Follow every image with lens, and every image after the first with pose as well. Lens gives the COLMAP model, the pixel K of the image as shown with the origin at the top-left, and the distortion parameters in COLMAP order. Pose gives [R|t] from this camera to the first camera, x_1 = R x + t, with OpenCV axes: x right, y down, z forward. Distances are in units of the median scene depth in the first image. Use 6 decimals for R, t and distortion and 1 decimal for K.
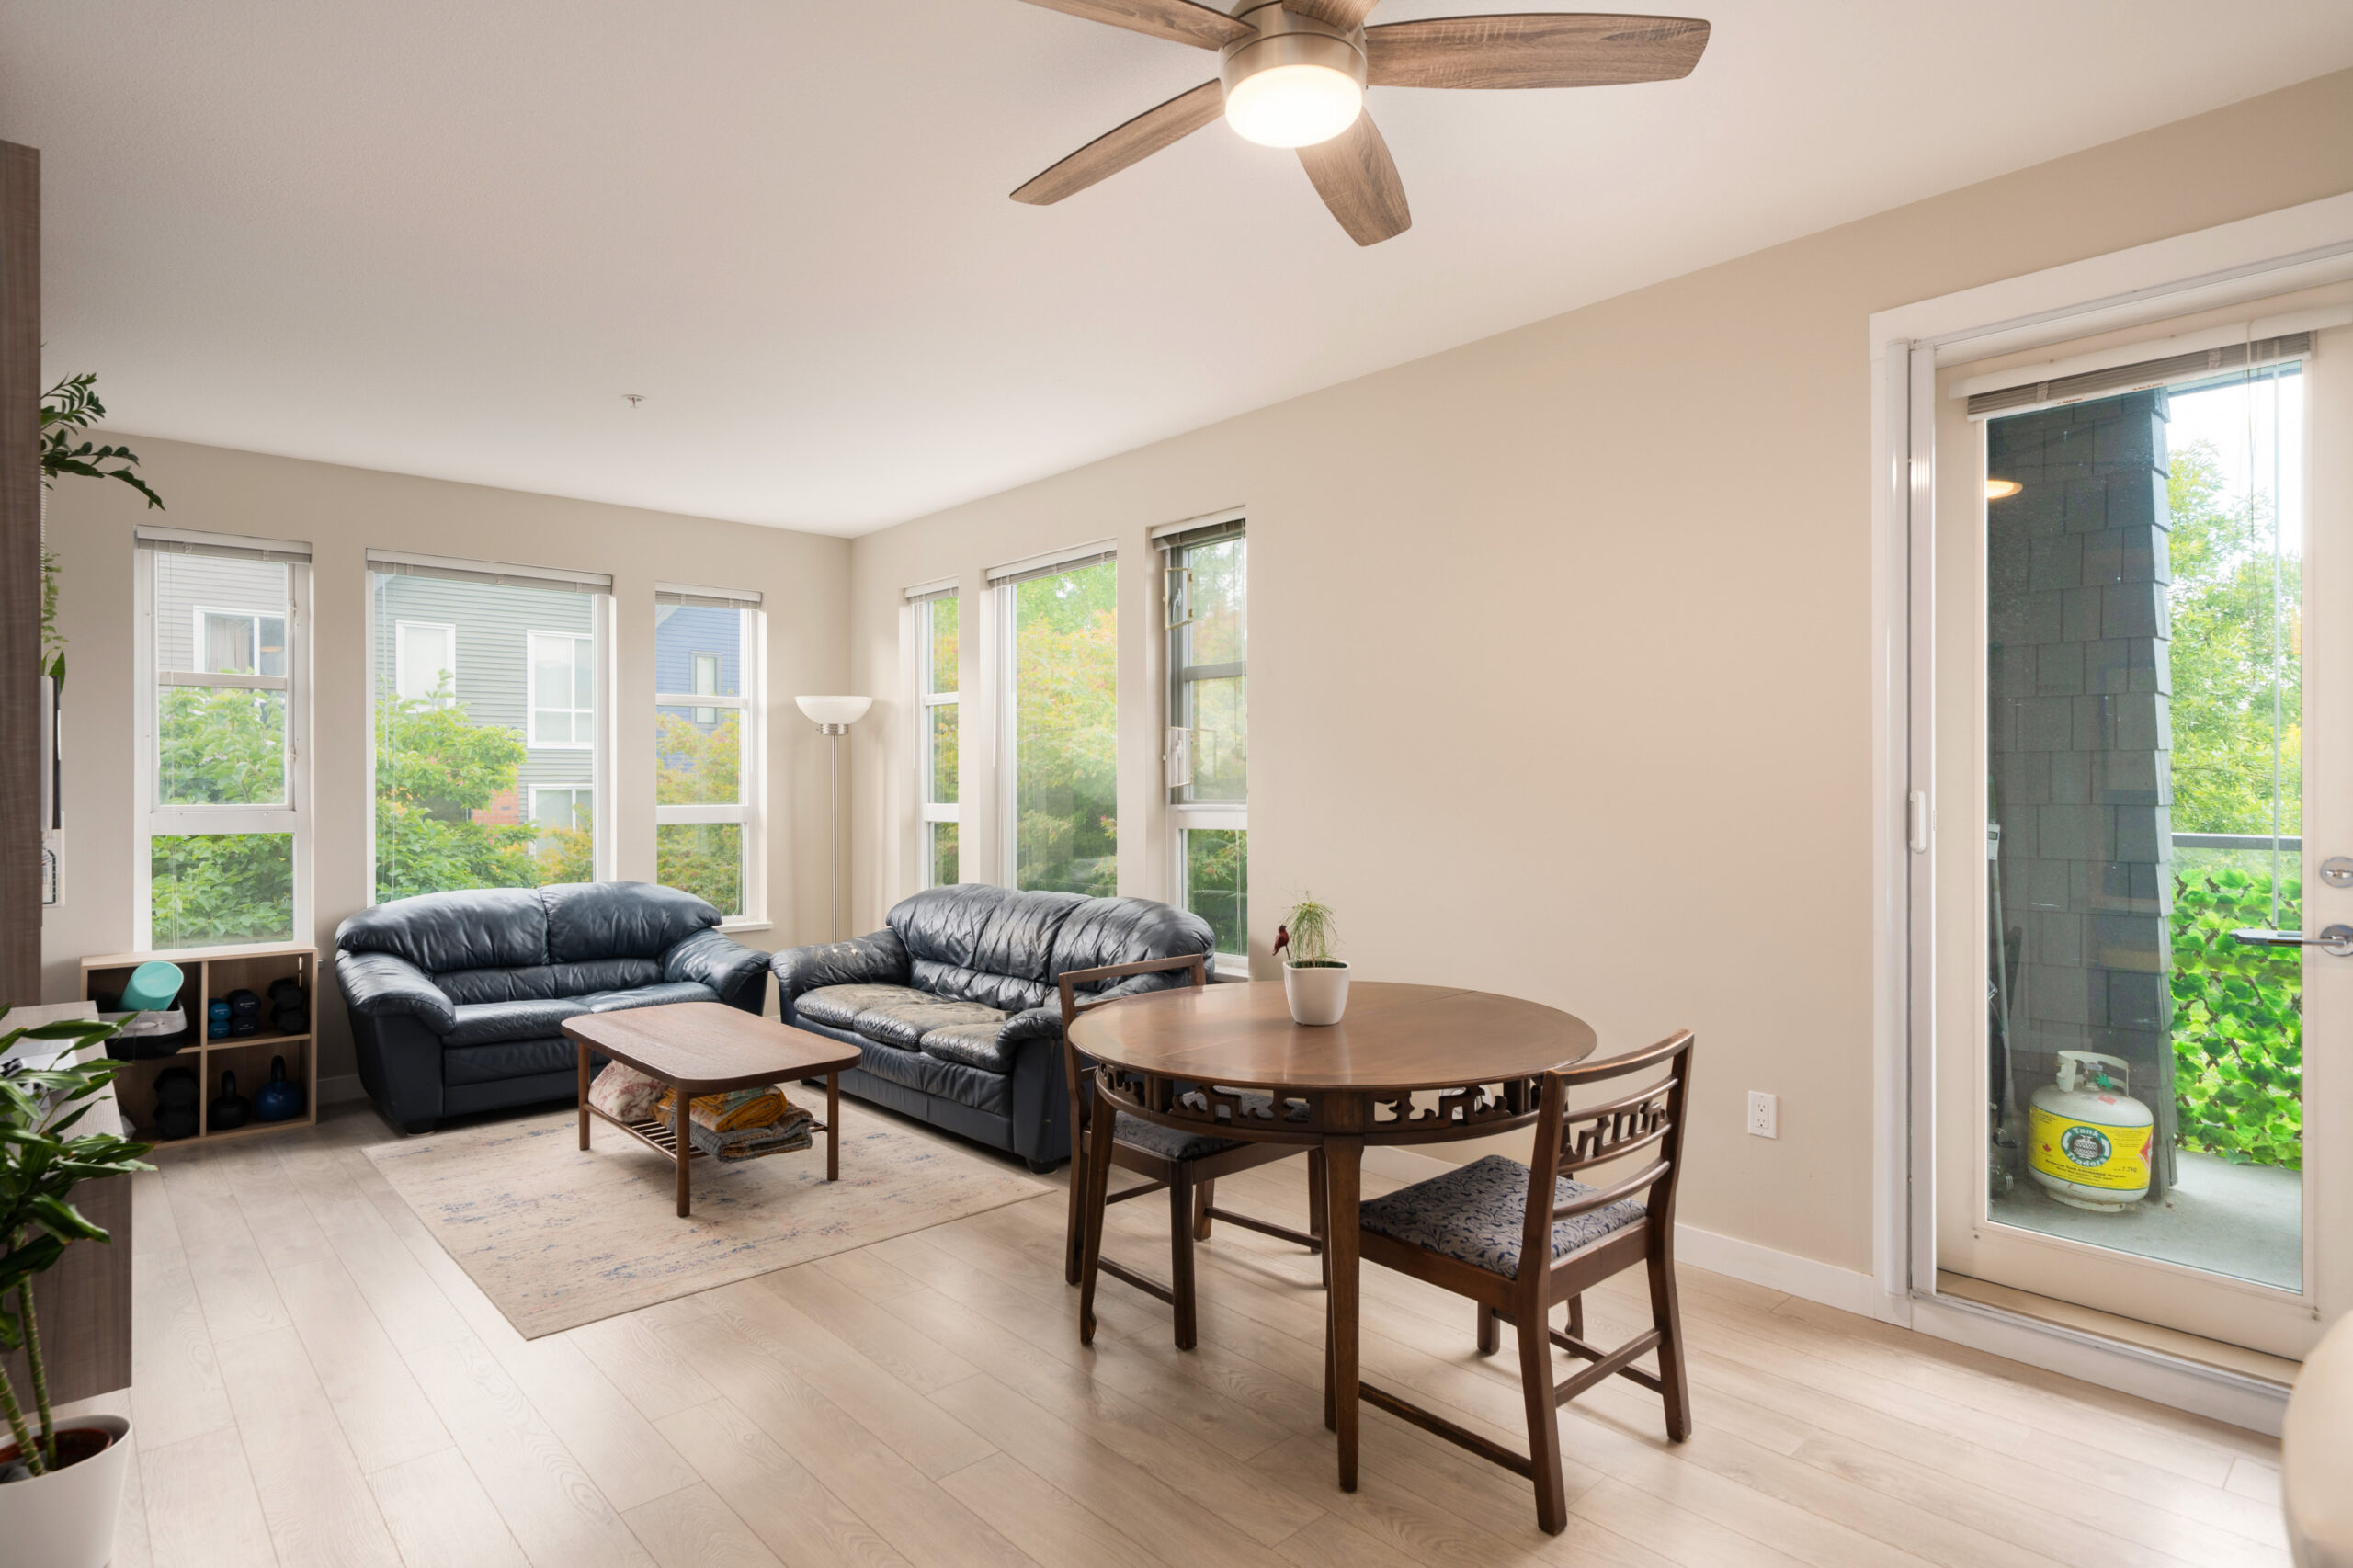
lens RADIAL K [[1256.2, 0, 1196.4], [0, 1256.2, 776.6], [0, 0, 1]] dist [-0.000564, -0.000139]
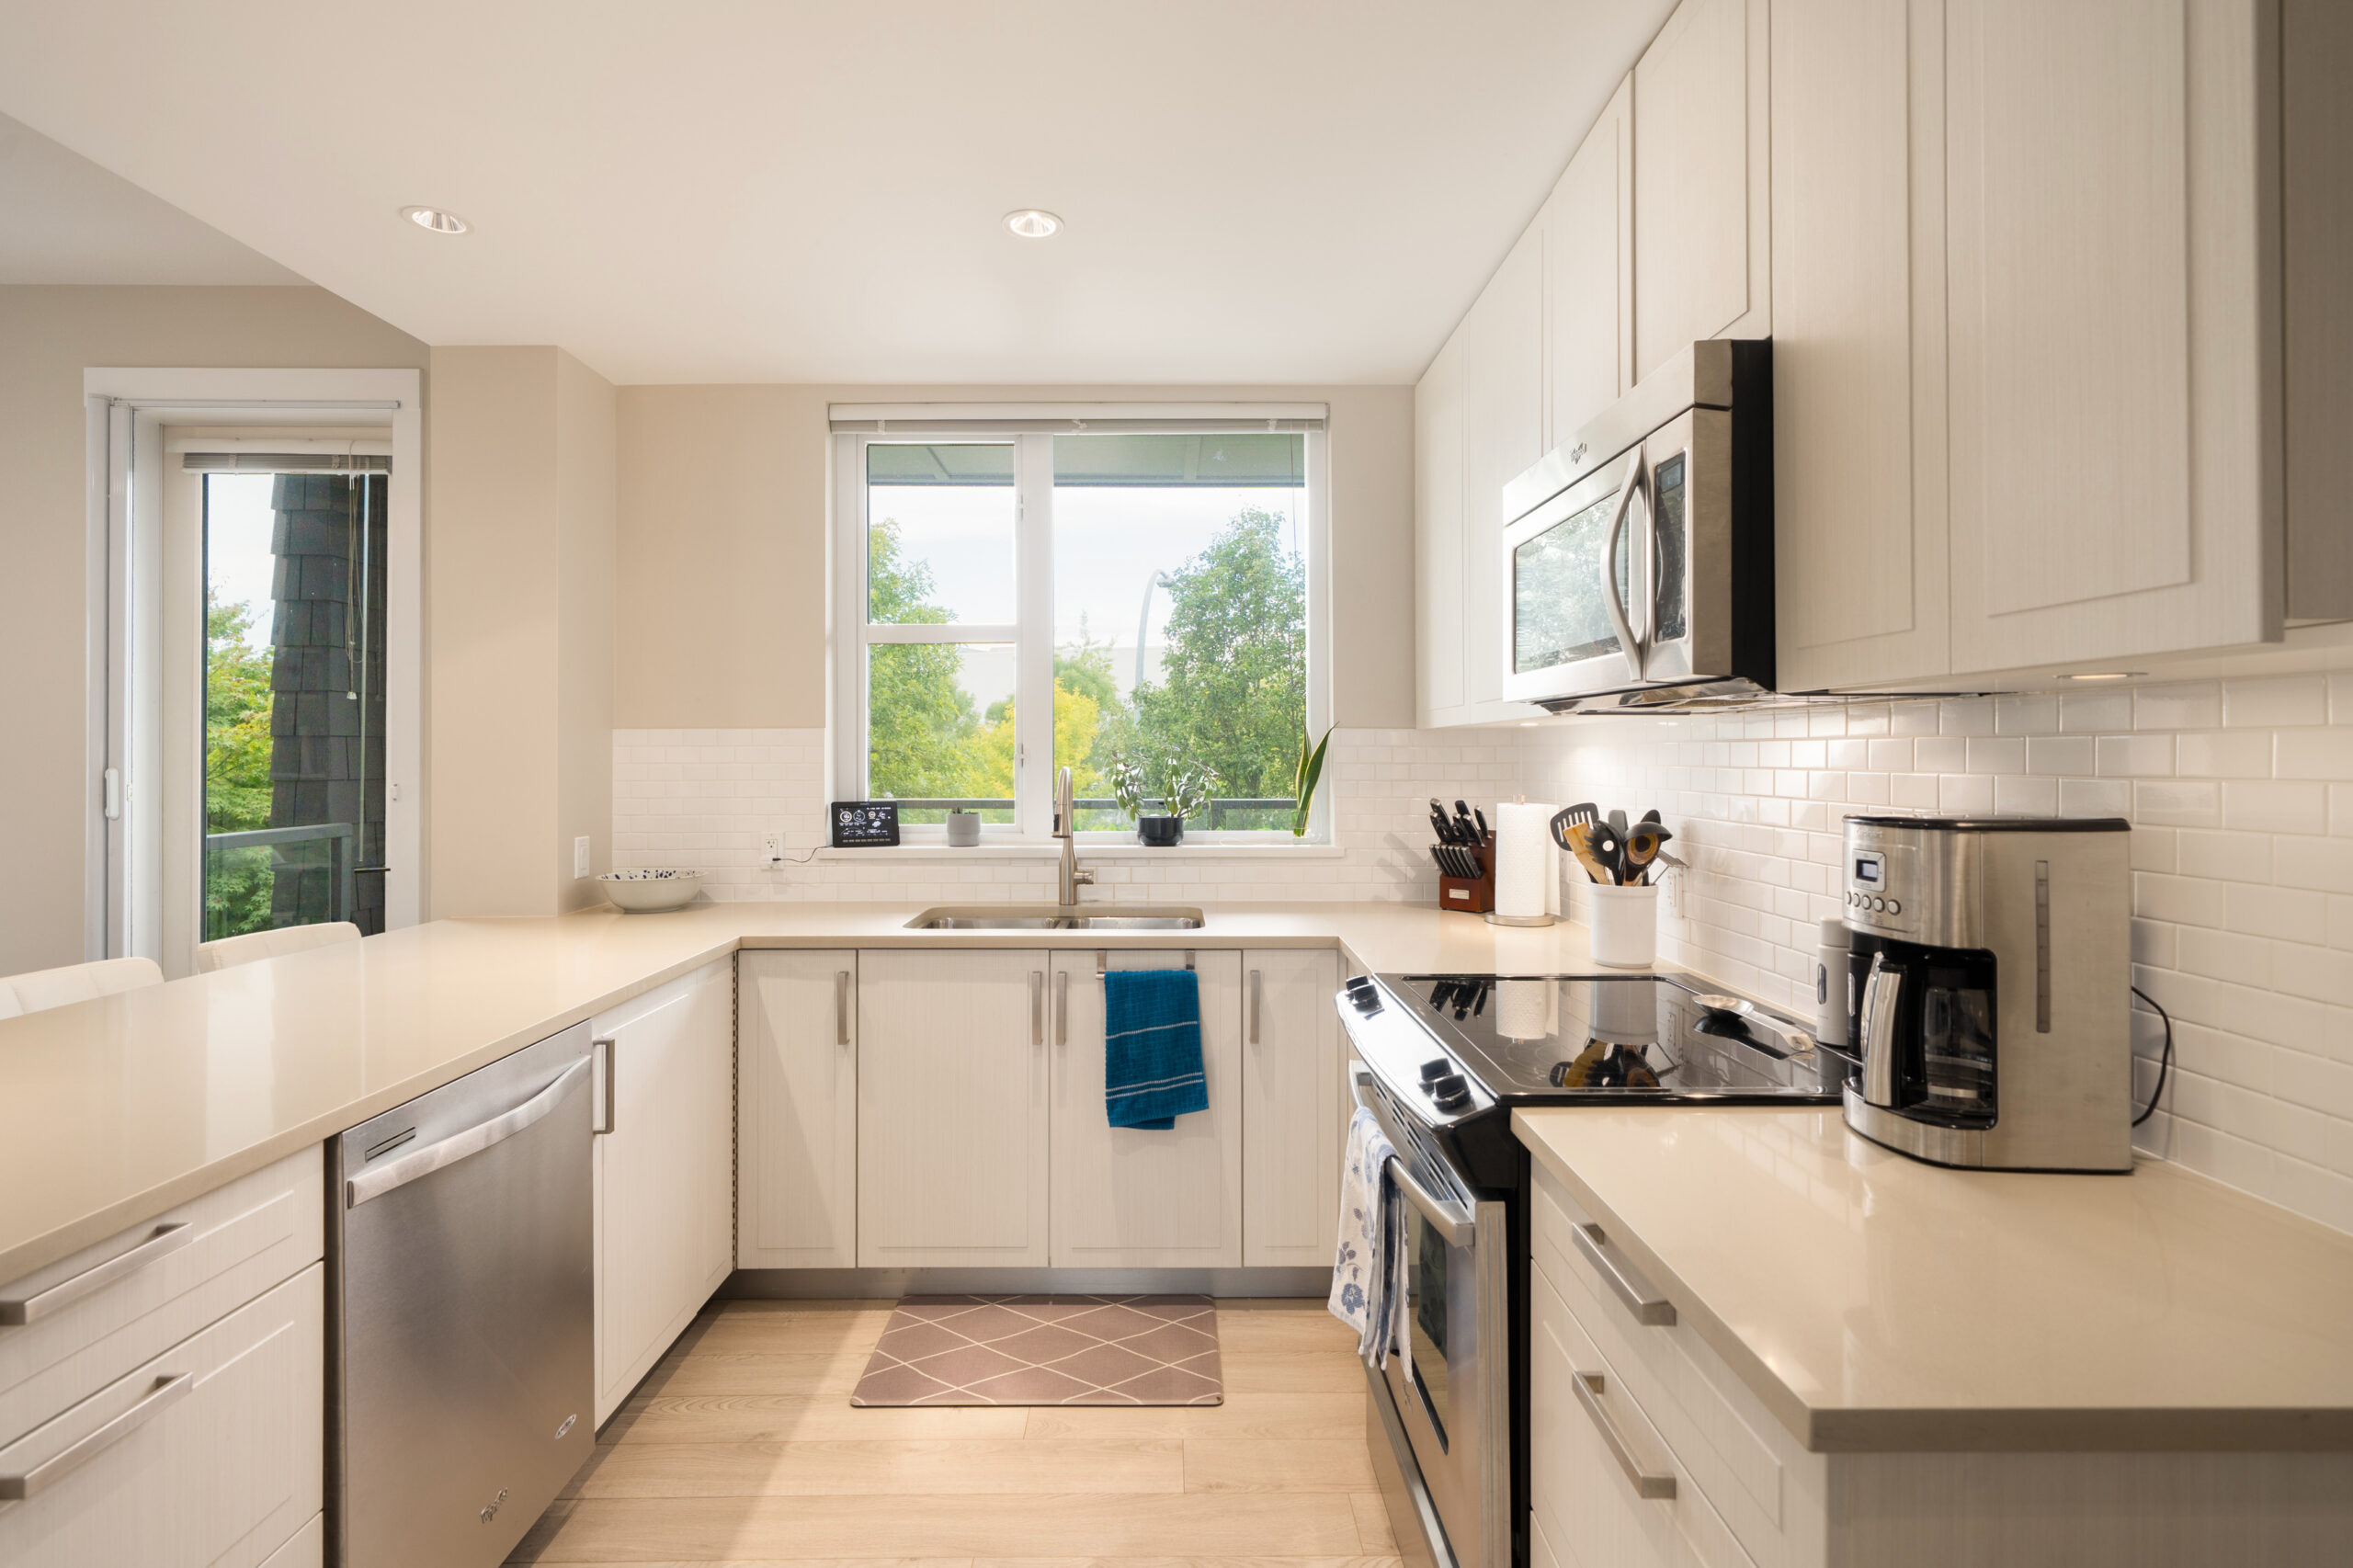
lens RADIAL K [[1112.8, 0, 1216.7], [0, 1112.8, 747.0], [0, 0, 1]] dist [-0.002870, -0.000209]
pose [[0.666300, 0.008569, 0.745635, 0.312286], [-0.003550, 0.999959, -0.008319, -0.002258], [-0.745675, 0.002896, 0.666303, -0.331120]]
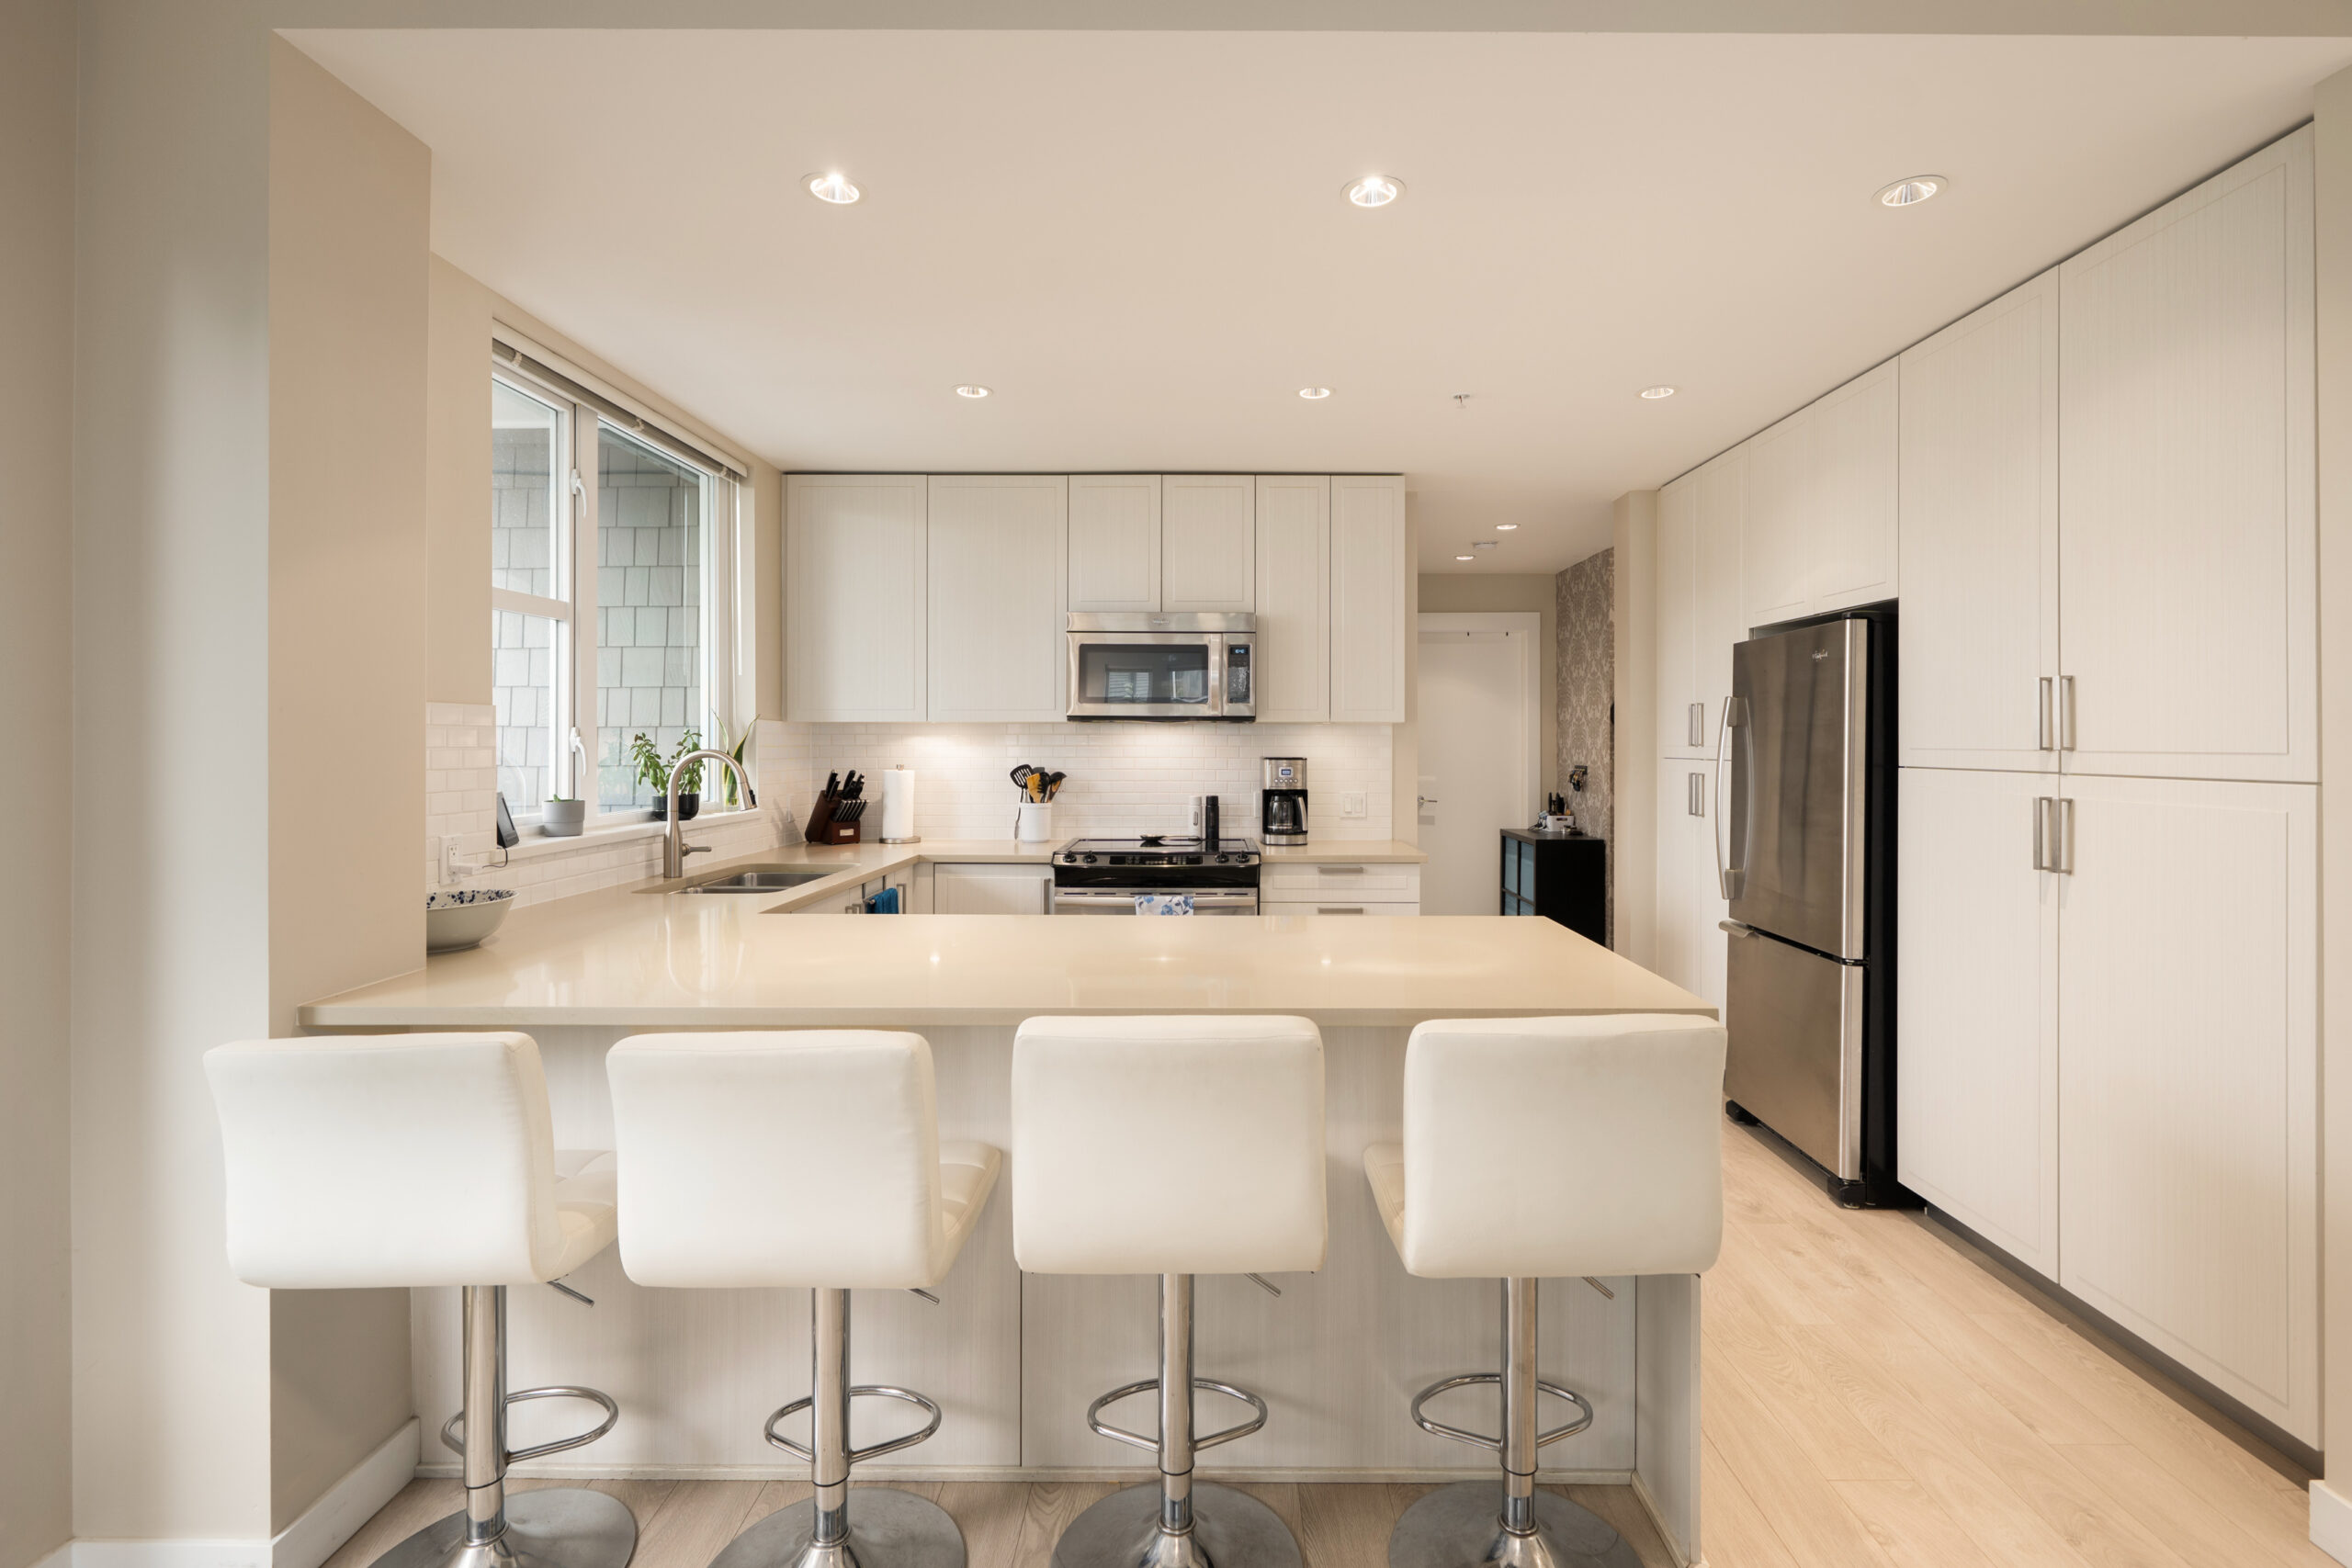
lens RADIAL K [[1054.4, 0, 1201.5], [0, 1054.4, 734.9], [0, 0, 1]] dist [-0.004474, 0.000050]
pose [[-0.734508, 0.008797, 0.678543, 0.029470], [0.002953, 0.999948, -0.009768, 0.002084], [-0.678593, -0.005171, -0.734496, 0.474427]]
